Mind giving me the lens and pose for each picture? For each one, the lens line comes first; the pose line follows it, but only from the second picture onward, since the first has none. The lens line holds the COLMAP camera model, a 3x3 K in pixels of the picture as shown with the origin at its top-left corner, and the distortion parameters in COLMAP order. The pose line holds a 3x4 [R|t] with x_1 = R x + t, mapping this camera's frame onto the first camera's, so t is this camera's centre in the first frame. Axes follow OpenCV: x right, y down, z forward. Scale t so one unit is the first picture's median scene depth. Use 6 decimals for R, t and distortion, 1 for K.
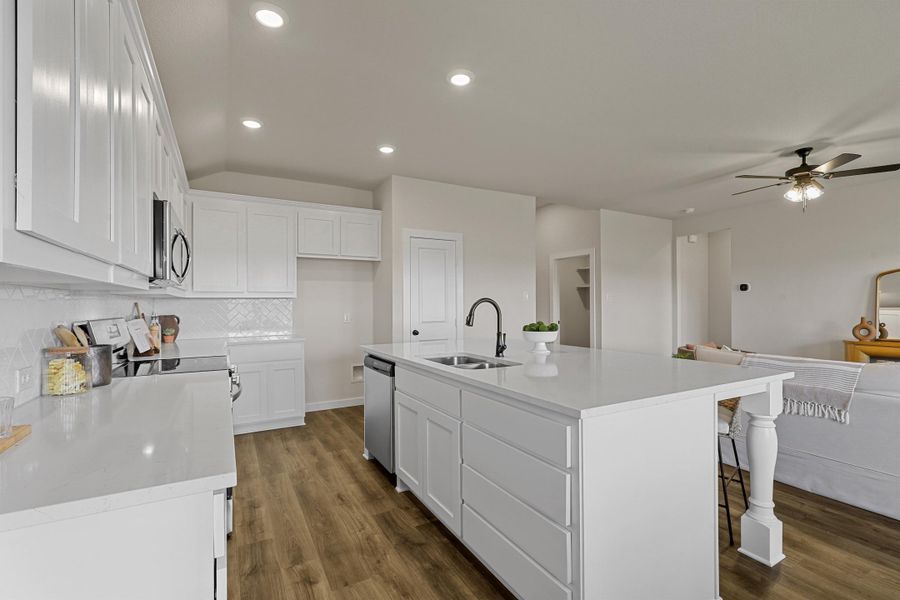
lens RADIAL K [[407.7, 0, 451.2], [0, 407.7, 303.6], [0, 0, 1]] dist [0.001004, 0.000009]
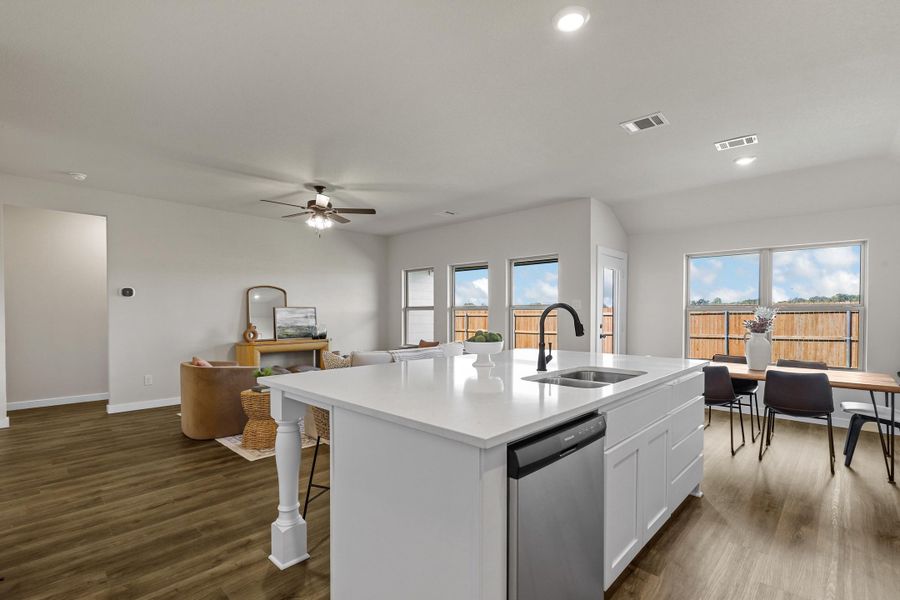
lens RADIAL K [[417.3, 0, 453.9], [0, 417.3, 317.4], [0, 0, 1]] dist [-0.000276, 0.000080]
pose [[-0.296706, -0.008125, 0.954934, -0.470120], [-0.001733, 0.999967, 0.007970, 0.005654], [-0.954967, 0.000709, -0.296710, 1.001092]]
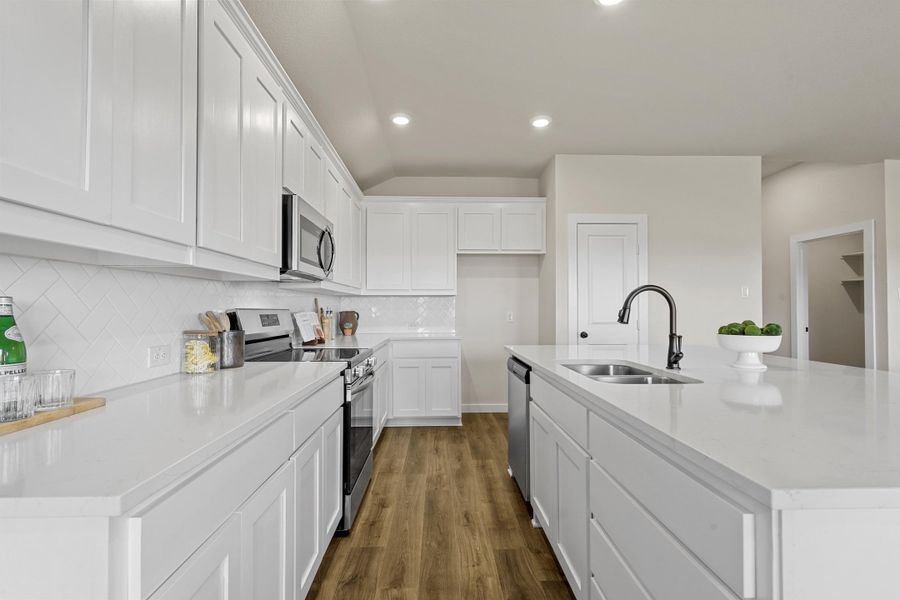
lens RADIAL K [[407.7, 0, 451.2], [0, 407.7, 303.6], [0, 0, 1]] dist [0.001004, 0.000009]
pose [[0.888773, -0.001199, -0.458345, 0.070432], [-0.003439, 0.999951, -0.009286, 0.018225], [0.458334, 0.009829, 0.888726, 0.141254]]
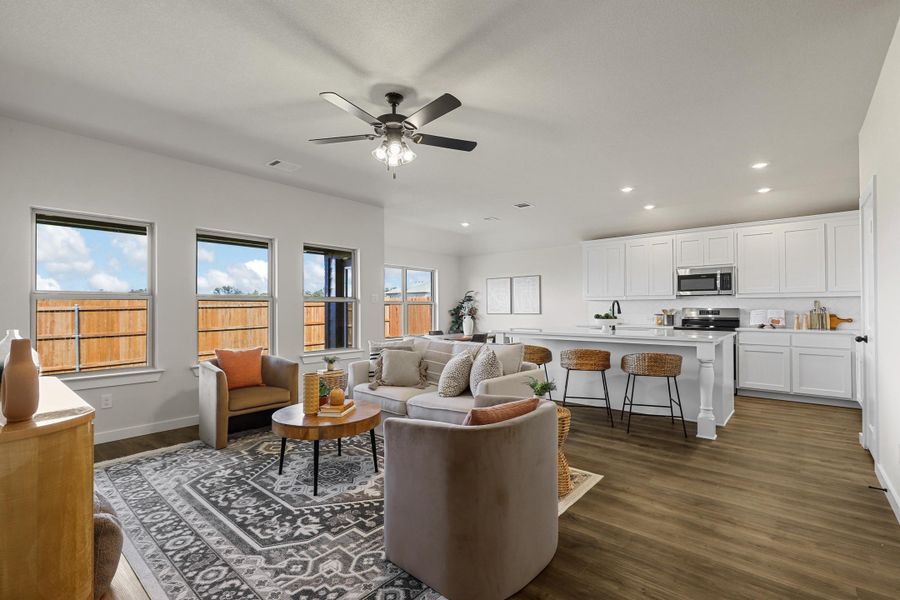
lens RADIAL K [[407.7, 0, 451.2], [0, 407.7, 303.6], [0, 0, 1]] dist [0.001004, 0.000009]
pose [[-0.938305, 0.002959, -0.345796, 1.041565], [0.007122, 0.999917, -0.010769, 0.013320], [0.345735, -0.012567, -0.938248, 1.763054]]
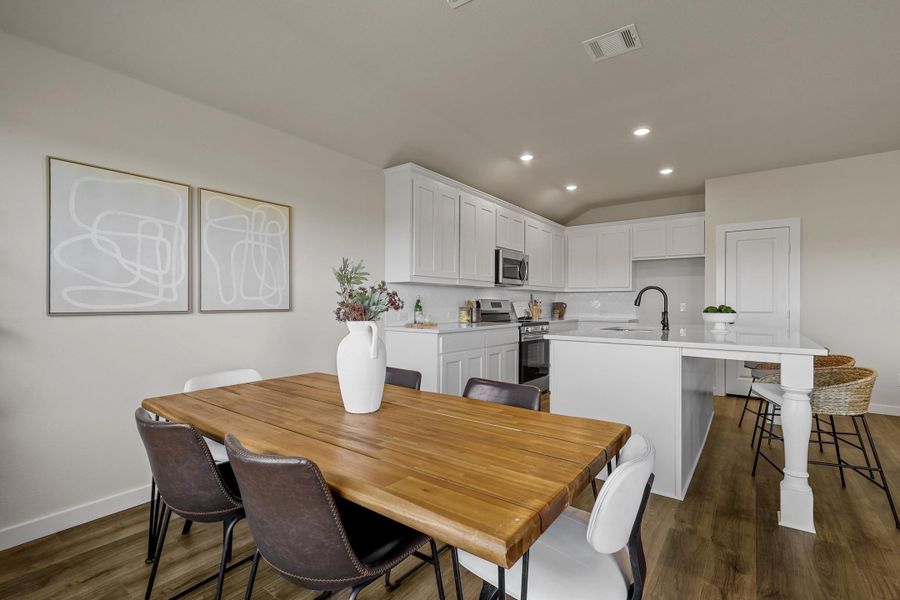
lens RADIAL K [[407.7, 0, 451.2], [0, 407.7, 303.6], [0, 0, 1]] dist [0.001004, 0.000009]
pose [[0.408935, 0.006470, -0.912541, 0.723057], [-0.005539, 0.999974, 0.004608, 0.029413], [0.912547, 0.003170, 0.408960, -0.122312]]
